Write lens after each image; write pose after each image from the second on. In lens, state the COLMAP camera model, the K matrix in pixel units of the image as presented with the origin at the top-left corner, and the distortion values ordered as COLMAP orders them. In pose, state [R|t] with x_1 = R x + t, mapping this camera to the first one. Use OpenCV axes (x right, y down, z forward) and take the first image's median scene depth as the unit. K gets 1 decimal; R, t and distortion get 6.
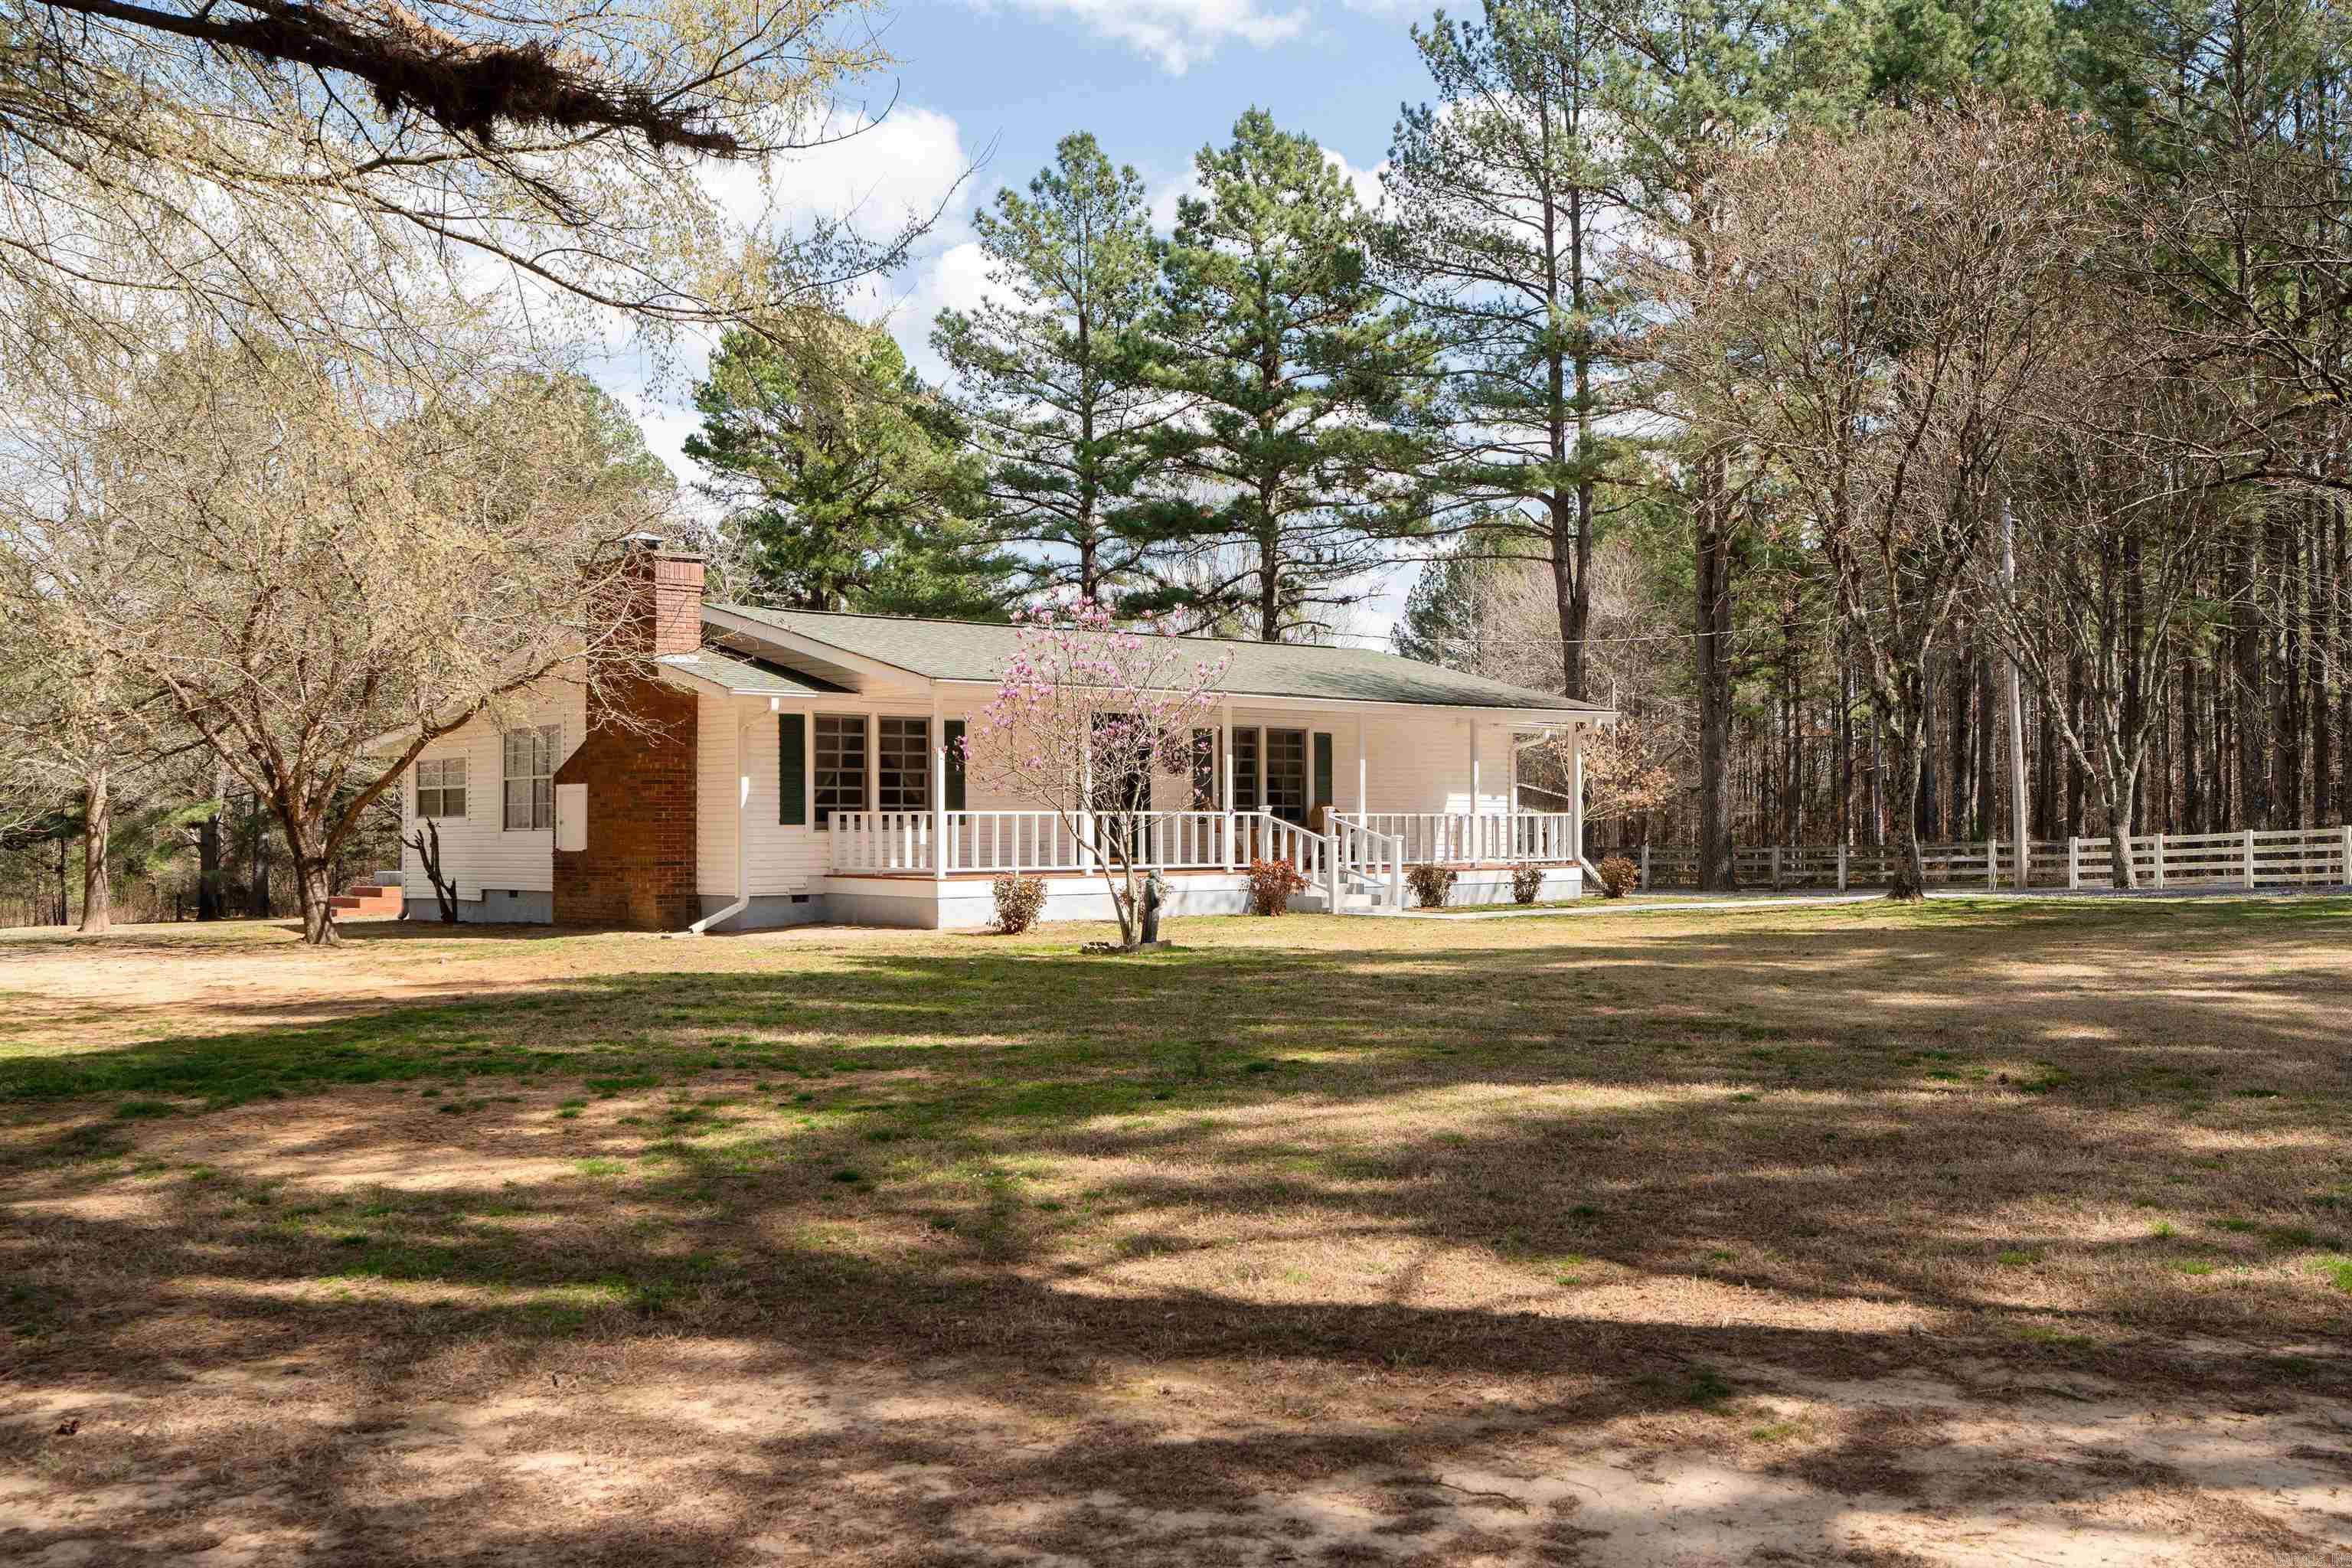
lens RADIAL K [[2343.1, 0, 1173.6], [0, 2343.1, 780.1], [0, 0, 1]] dist [0.028500, 0.000000]
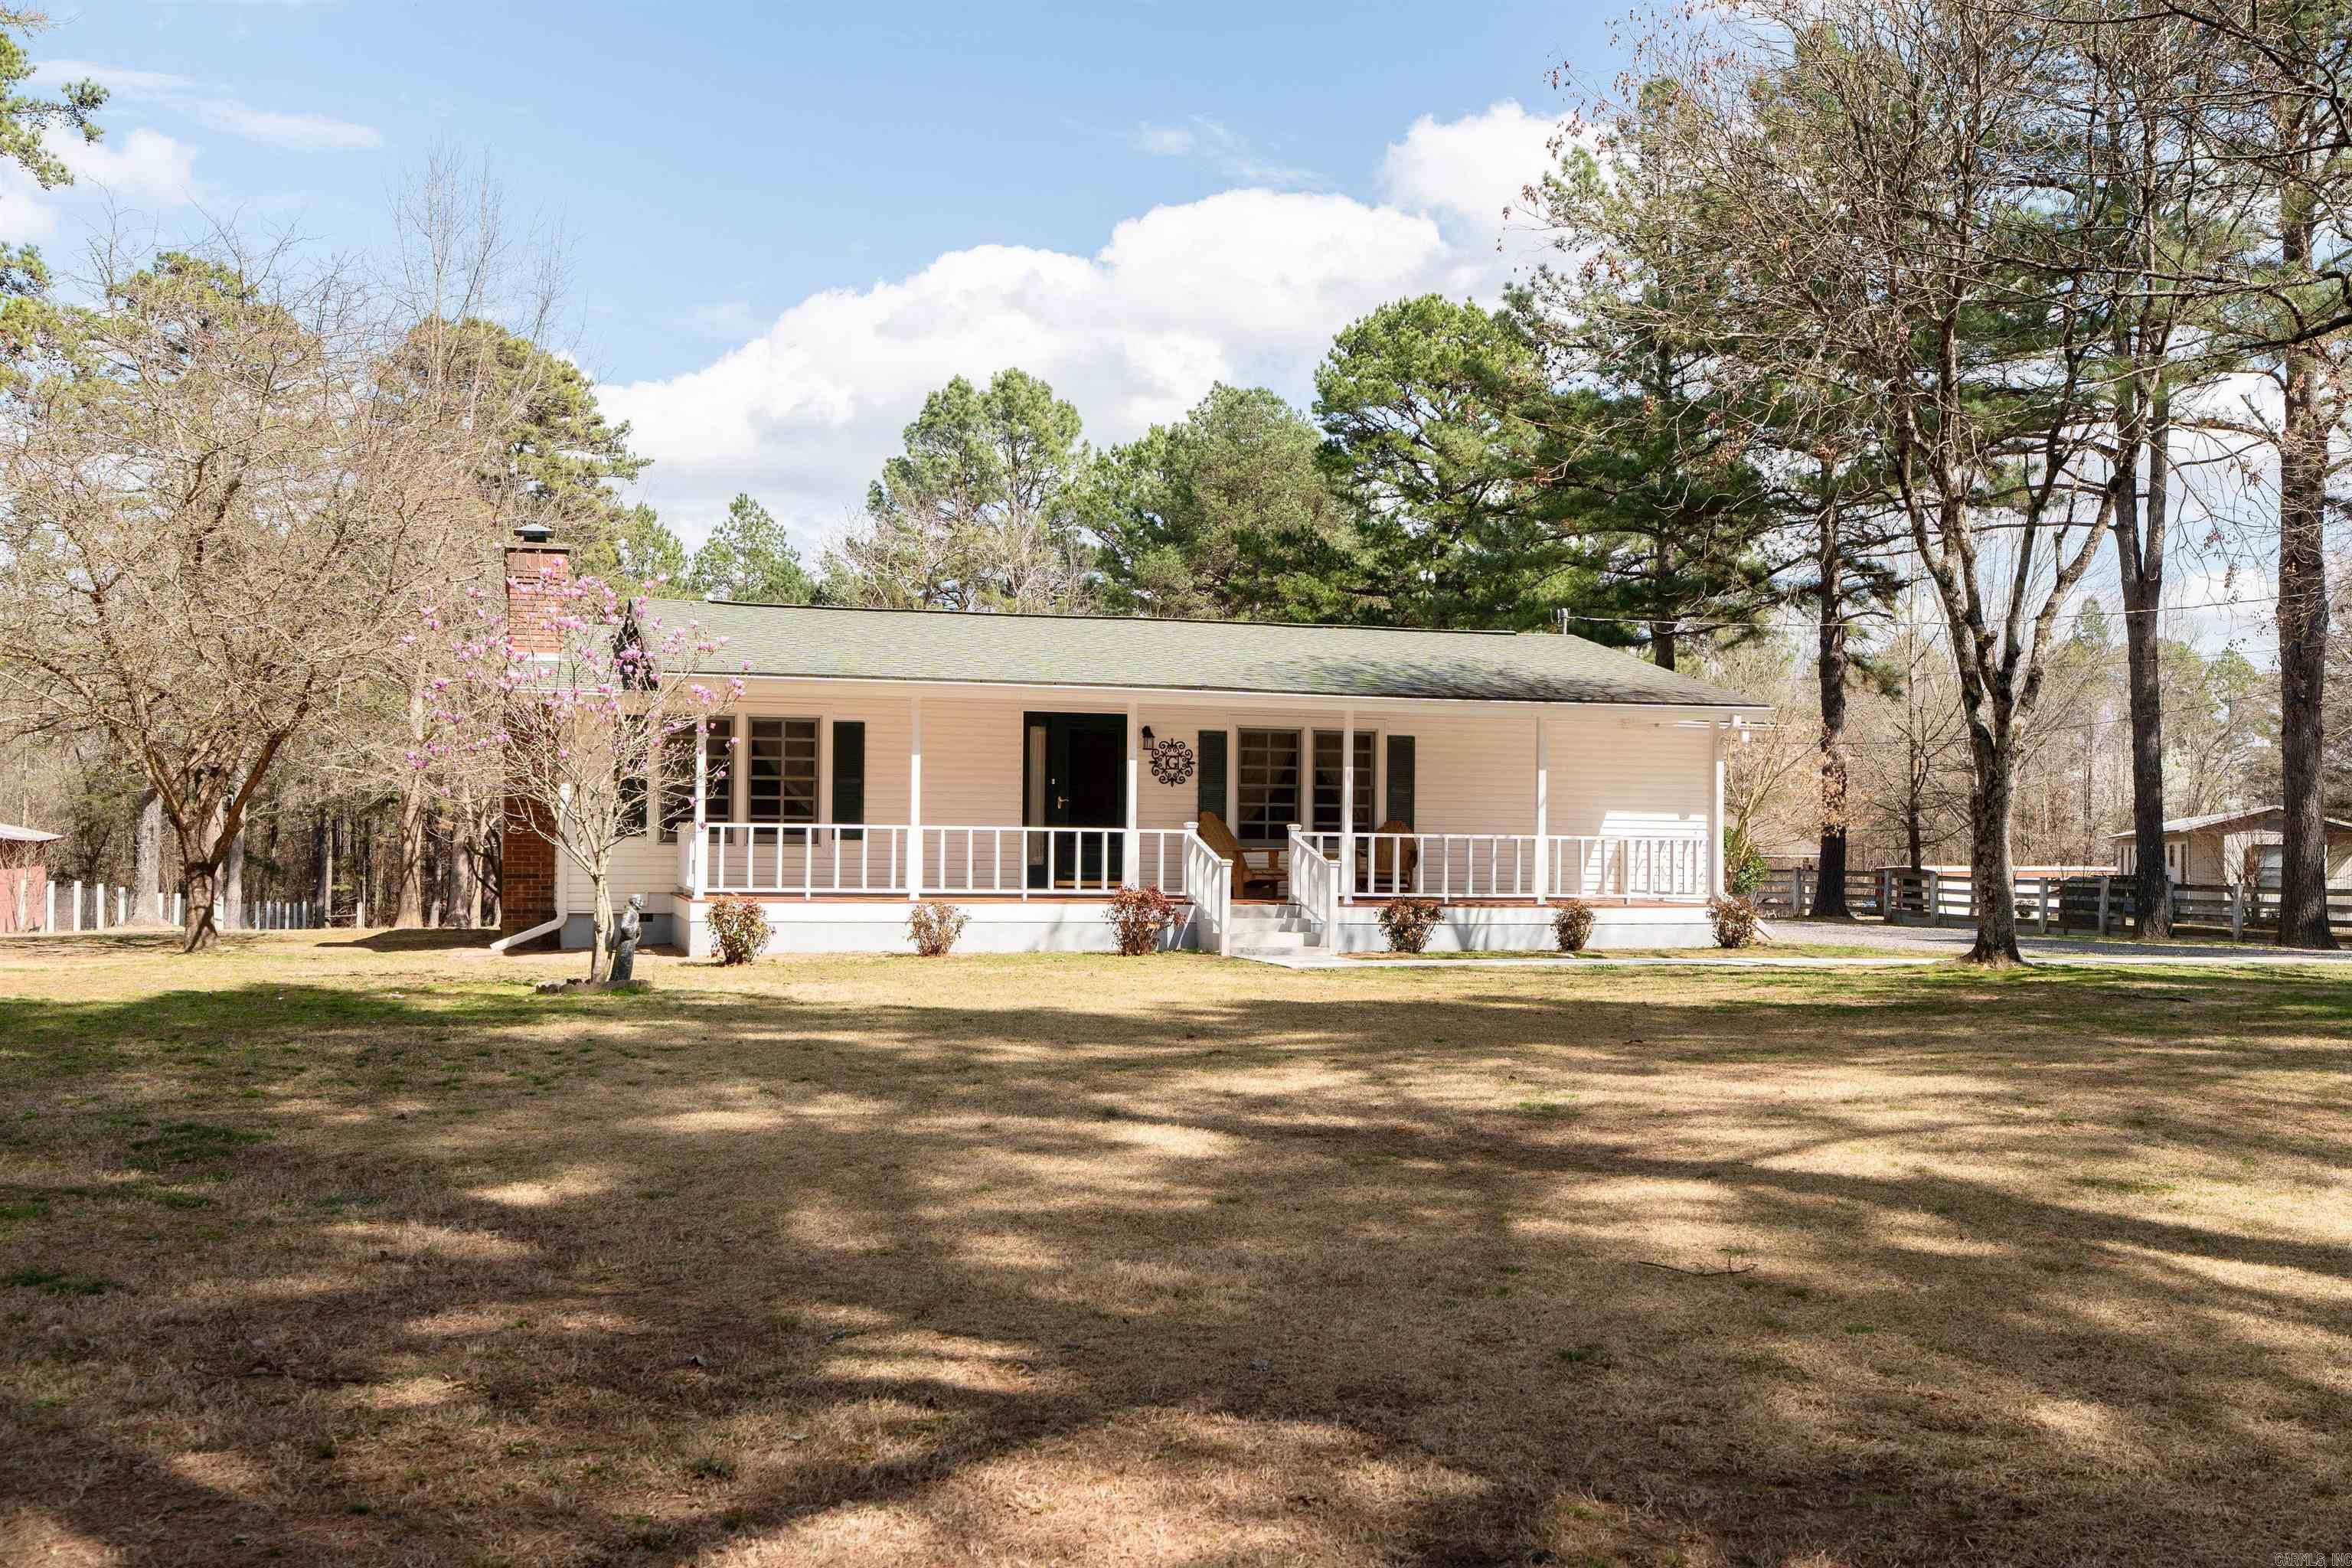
lens RADIAL K [[2343.1, 0, 1175.0], [0, 2343.1, 792.2], [0, 0, 1]] dist [0.028500, 0.000000]
pose [[0.900340, 0.004675, -0.435161, 0.399004], [-0.006845, 0.999971, -0.003420, 0.003344], [0.435133, 0.006058, 0.900346, 0.256955]]
